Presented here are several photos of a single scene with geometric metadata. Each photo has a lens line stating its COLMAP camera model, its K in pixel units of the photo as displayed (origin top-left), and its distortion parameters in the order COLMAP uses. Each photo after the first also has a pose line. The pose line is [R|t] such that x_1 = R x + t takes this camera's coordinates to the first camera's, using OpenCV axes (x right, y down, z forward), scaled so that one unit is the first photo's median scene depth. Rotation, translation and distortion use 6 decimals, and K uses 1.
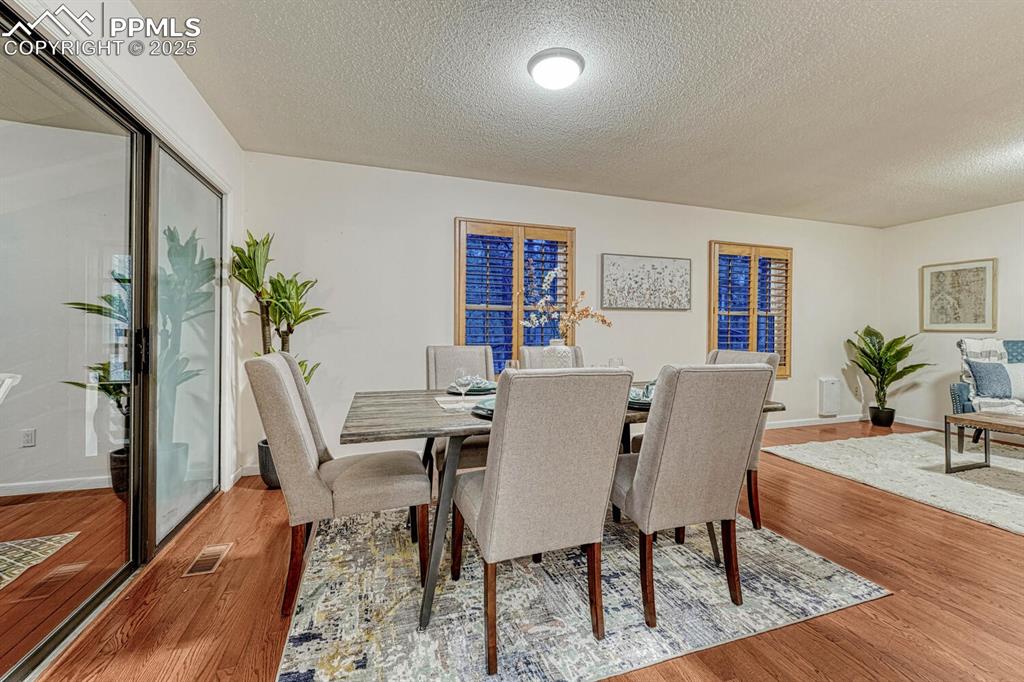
lens RADIAL K [[397.4, 0, 524.0], [0, 397.4, 328.7], [0, 0, 1]] dist [-0.001452, -0.000128]
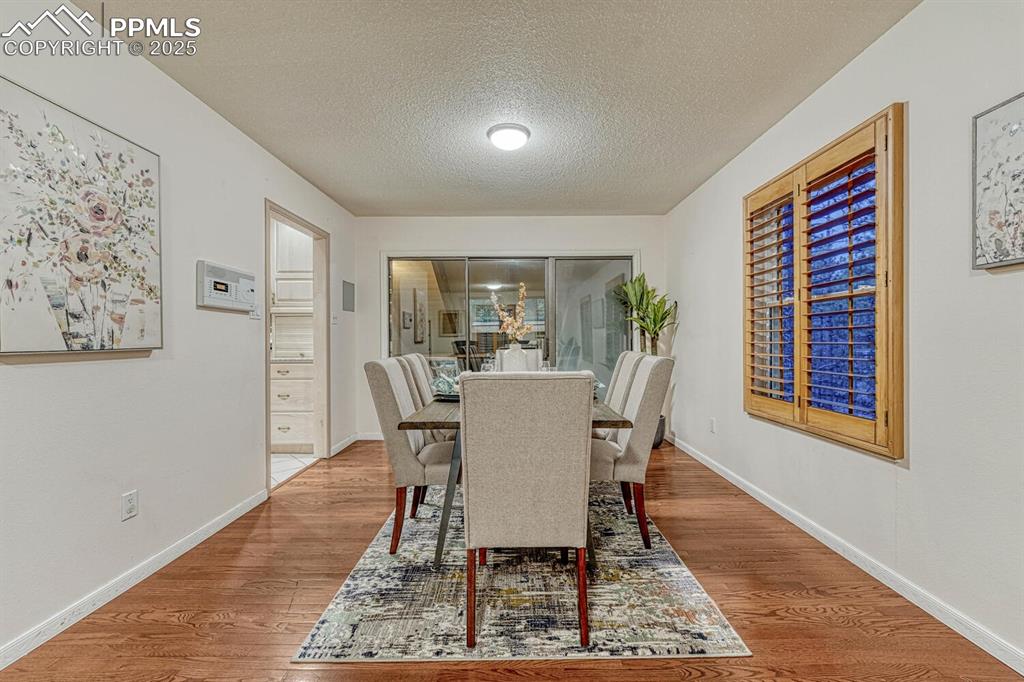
lens RADIAL K [[401.1, 0, 514.4], [0, 401.1, 345.8], [0, 0, 1]] dist [-0.010502, -0.000040]
pose [[-0.297038, 0.009230, -0.954821, 0.705263], [0.006194, 0.999951, 0.007740, 0.012821], [0.954845, -0.003615, -0.297081, 0.757932]]
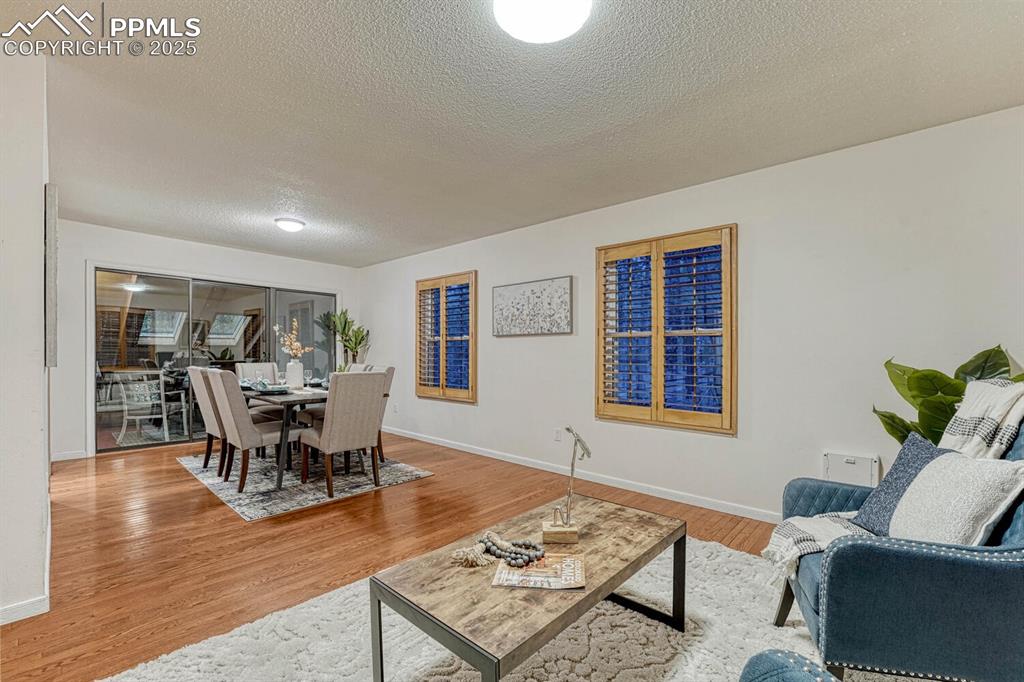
lens RADIAL K [[423.7, 0, 512.4], [0, 423.7, 346.1], [0, 0, 1]] dist [-0.001723, -0.000133]
pose [[0.510183, -0.015641, -0.859924, 1.329568], [-0.002659, 0.999801, -0.019763, -0.000346], [0.860062, 0.012369, 0.510040, 0.471478]]
